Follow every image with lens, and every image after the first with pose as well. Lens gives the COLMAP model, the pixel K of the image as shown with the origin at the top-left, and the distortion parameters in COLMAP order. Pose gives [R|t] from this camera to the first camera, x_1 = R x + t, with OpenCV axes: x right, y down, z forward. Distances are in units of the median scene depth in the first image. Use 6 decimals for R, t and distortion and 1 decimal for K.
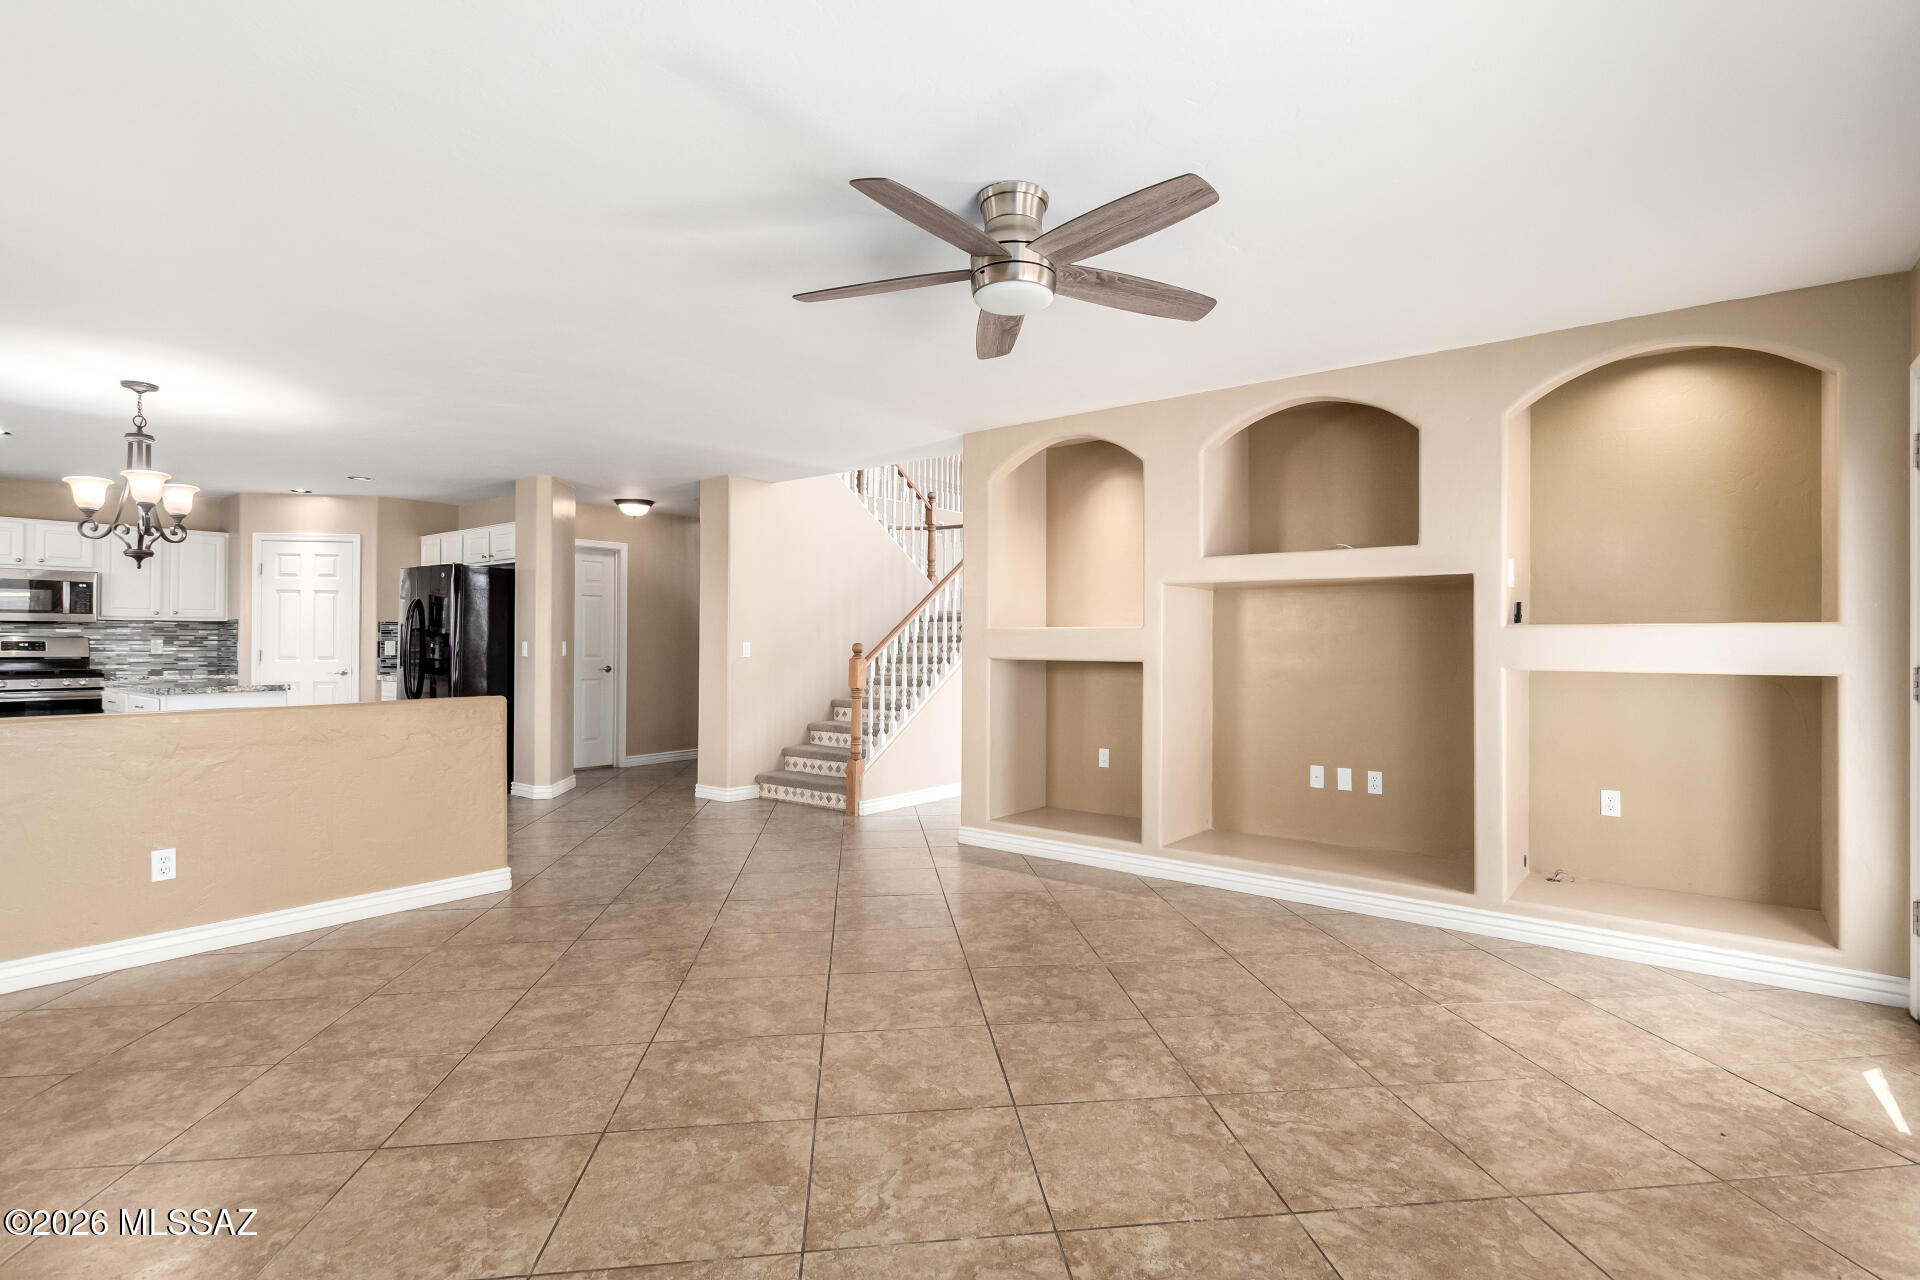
lens RADIAL K [[937.7, 0, 996.2], [0, 937.7, 635.7], [0, 0, 1]] dist [0.004293, -0.000121]
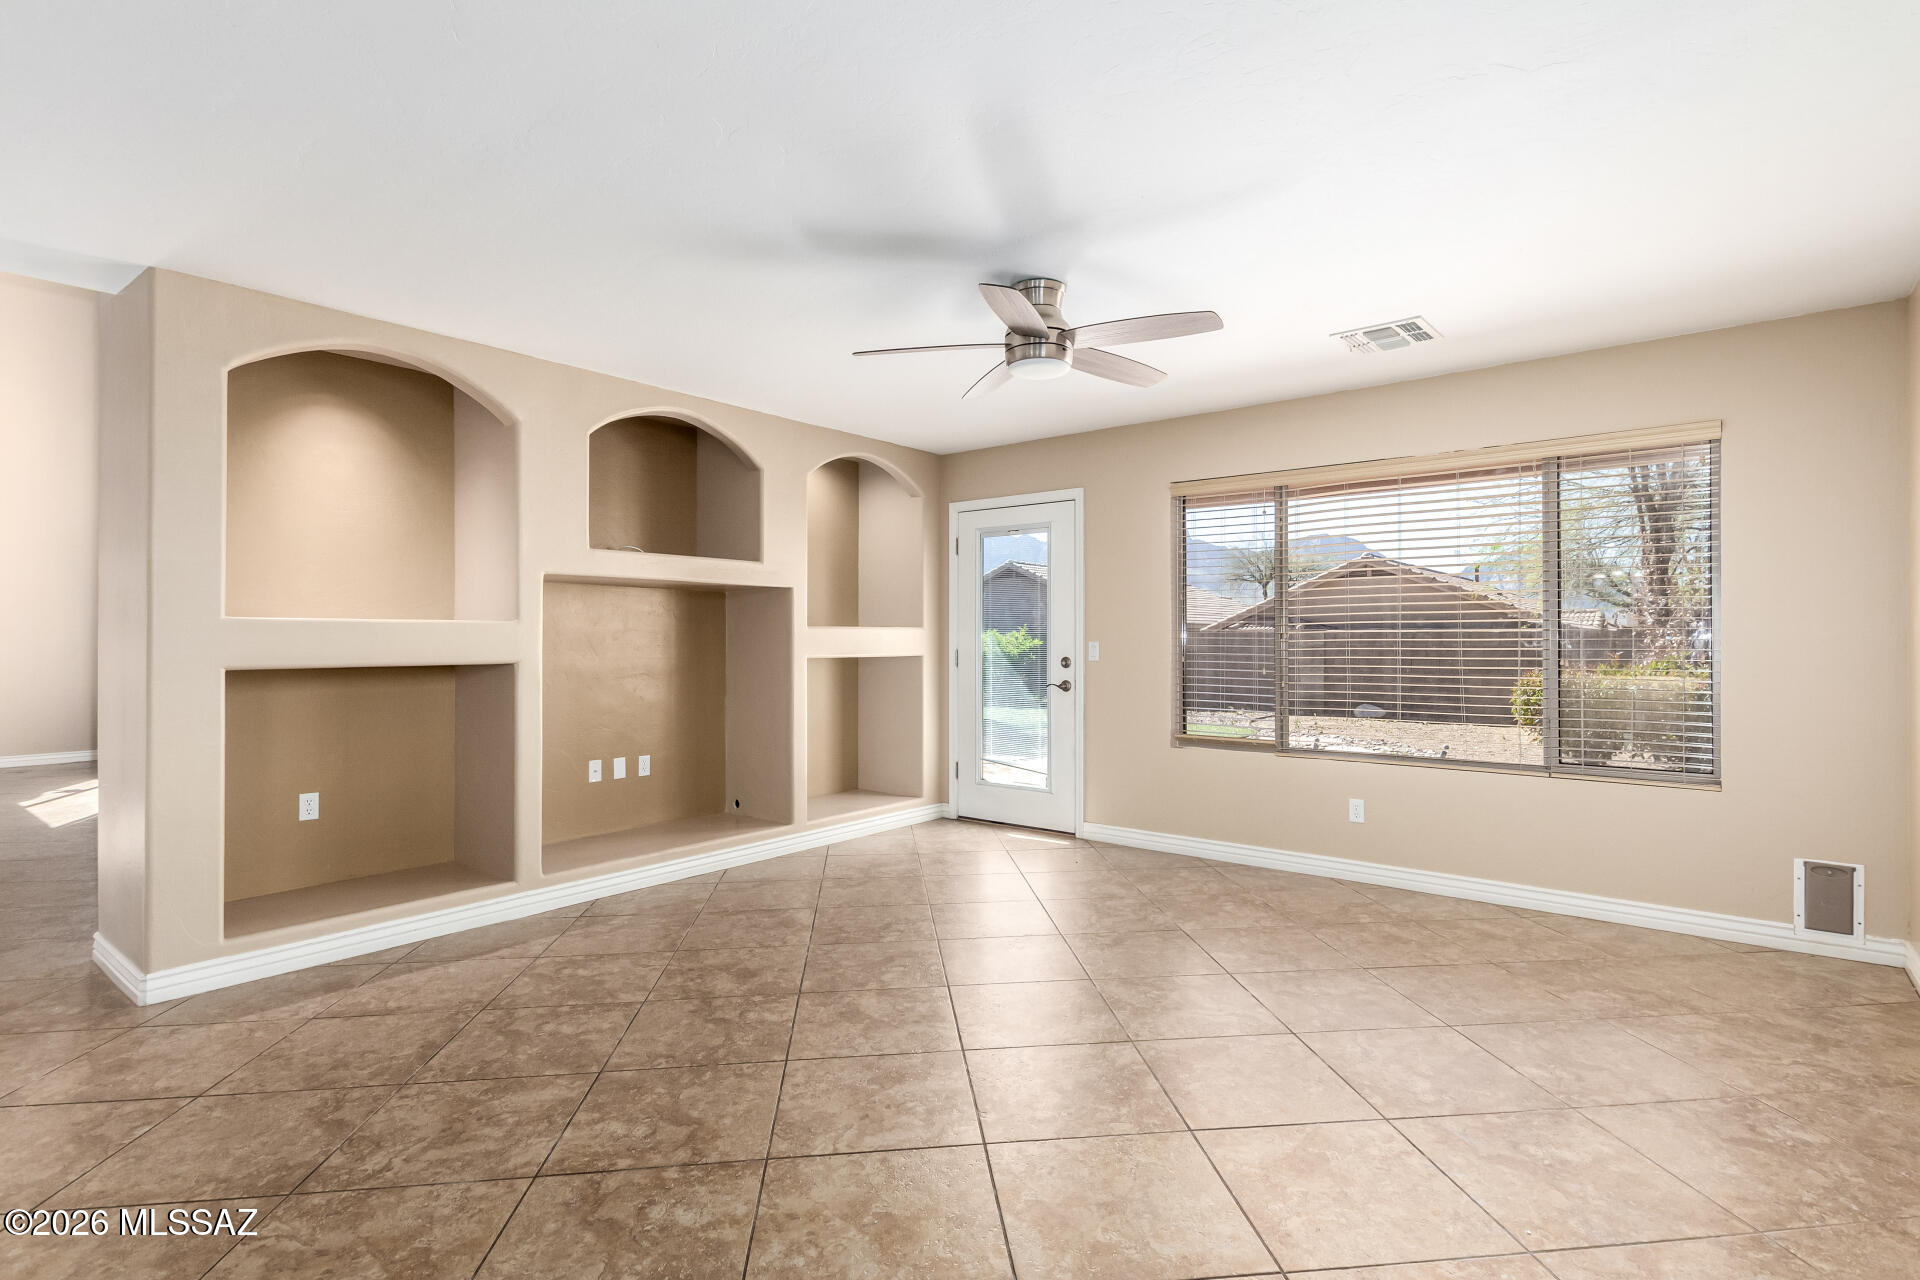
lens RADIAL K [[928.0, 0, 988.1], [0, 928.0, 642.2], [0, 0, 1]] dist [0.004413, -0.000408]
pose [[0.002870, -0.007670, 0.999966, -1.020861], [-0.006200, 0.999951, 0.007687, 0.000540], [-0.999977, -0.006222, 0.002823, 0.882779]]
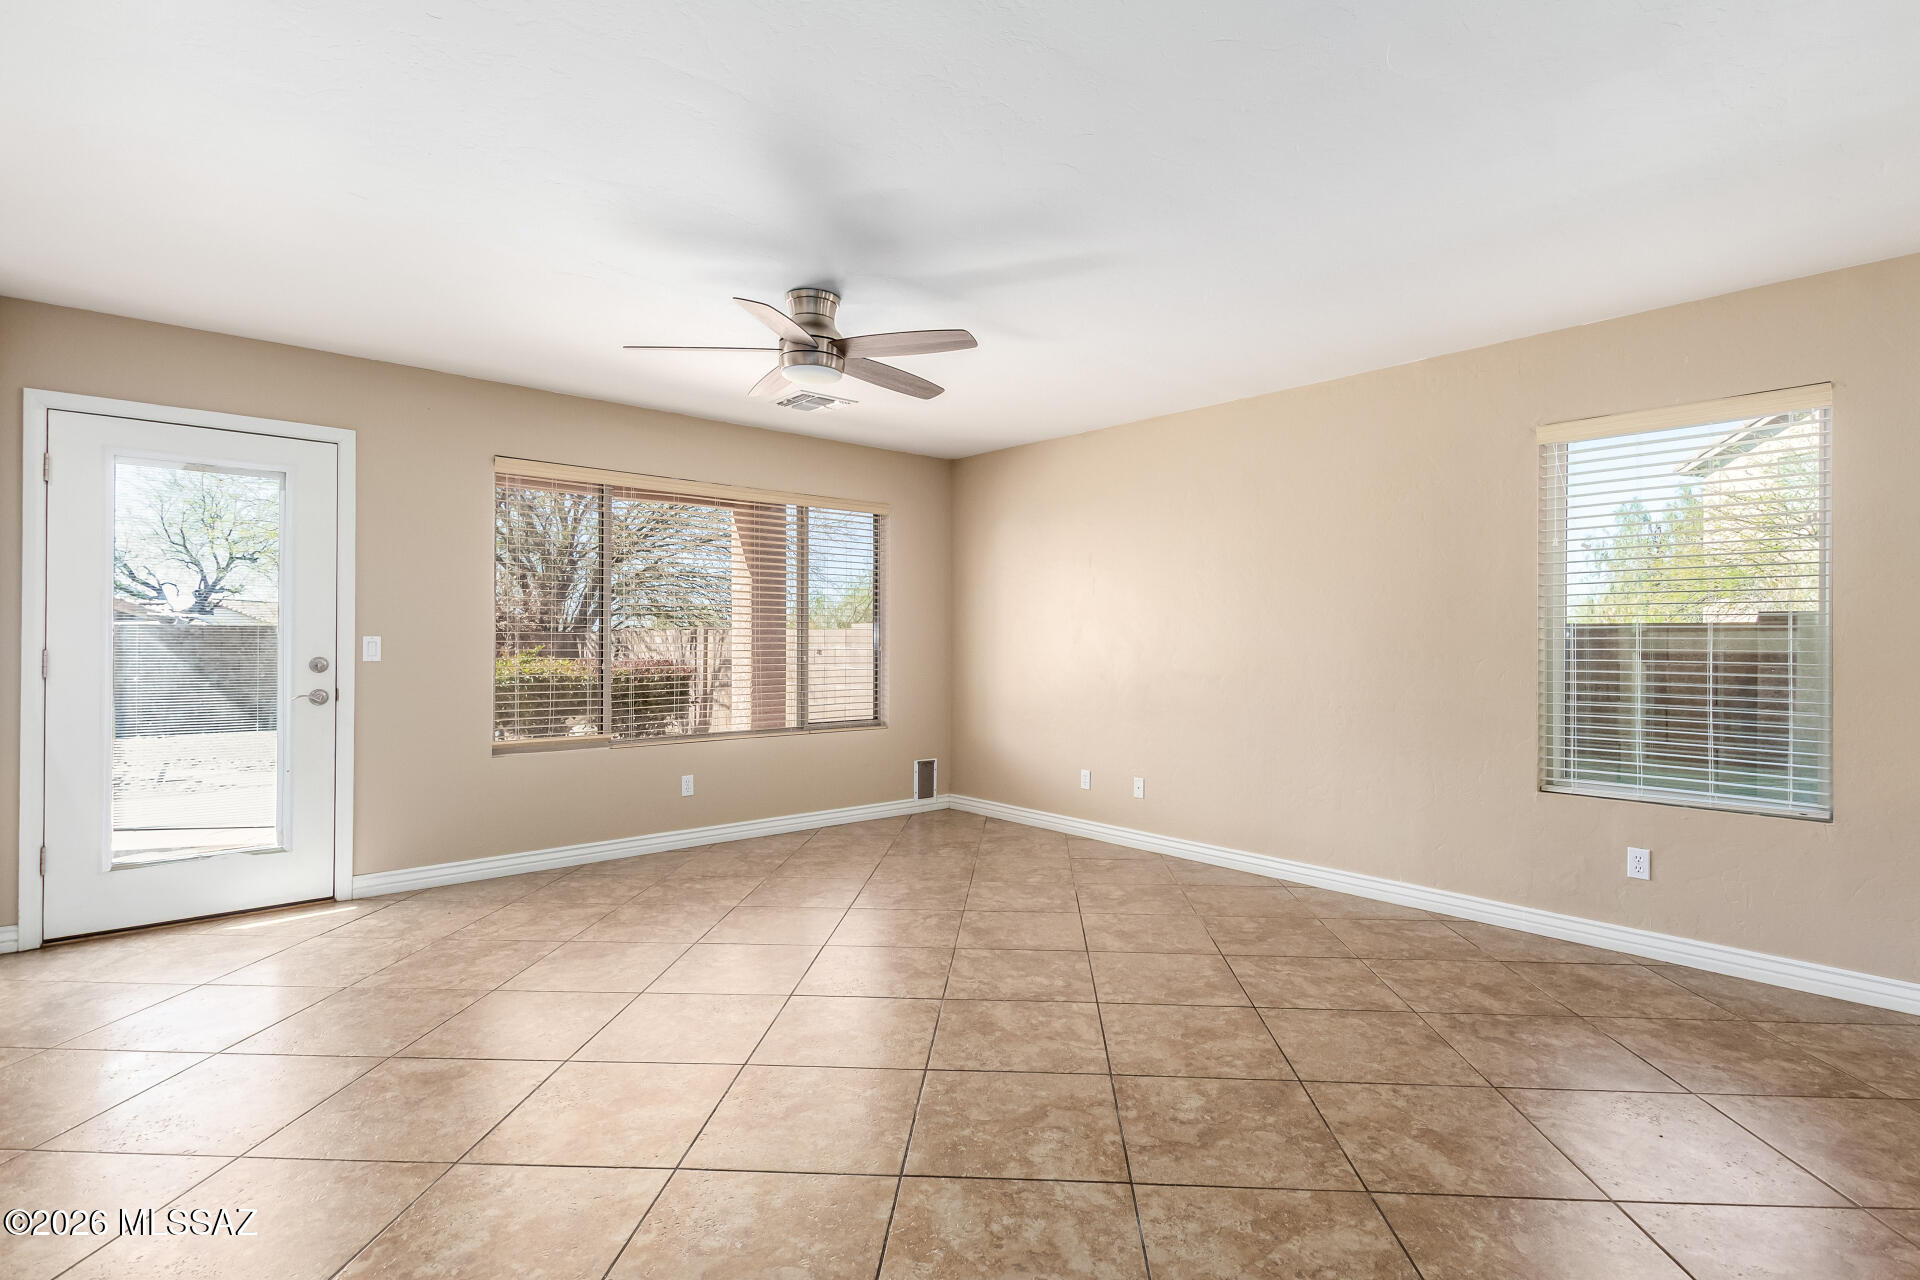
lens RADIAL K [[928.0, 0, 988.1], [0, 928.0, 642.2], [0, 0, 1]] dist [0.004413, -0.000408]
pose [[-0.983036, -0.009633, 0.183157, -0.386457], [-0.009944, 0.999950, -0.000778, 0.012696], [-0.183140, -0.002586, -0.983083, 1.849305]]
